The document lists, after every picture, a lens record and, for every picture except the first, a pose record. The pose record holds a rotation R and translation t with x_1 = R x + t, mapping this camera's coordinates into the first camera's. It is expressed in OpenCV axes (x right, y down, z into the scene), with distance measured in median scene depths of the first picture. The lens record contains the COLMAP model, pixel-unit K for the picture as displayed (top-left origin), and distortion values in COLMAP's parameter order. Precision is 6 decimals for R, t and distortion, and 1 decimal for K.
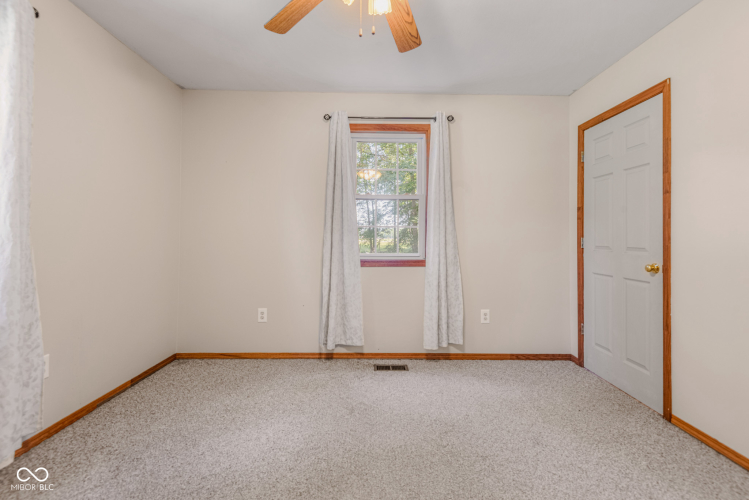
lens RADIAL K [[343.0, 0, 374.9], [0, 343.0, 217.9], [0, 0, 1]] dist [0.033281, -0.019481]
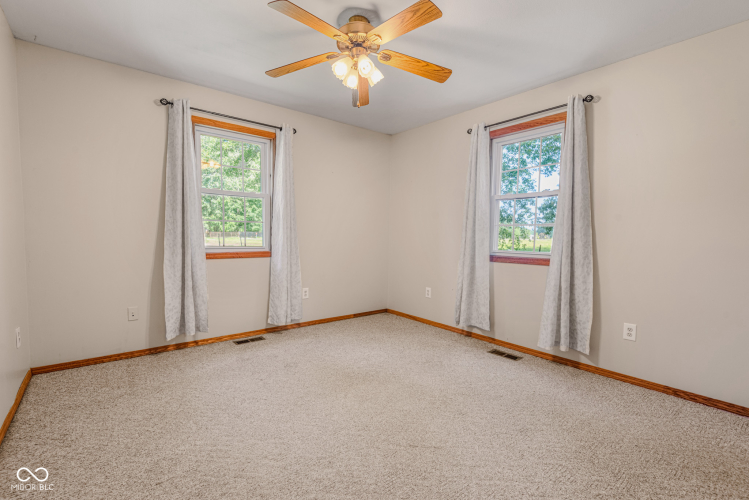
lens RADIAL K [[340.5, 0, 374.7], [0, 340.5, 234.9], [0, 0, 1]] dist [0.032308, -0.018889]
pose [[0.609834, 0.000831, -0.792529, 0.618725], [0.035261, 0.998981, 0.028180, 0.011936], [0.791745, -0.045131, 0.609183, 0.033195]]
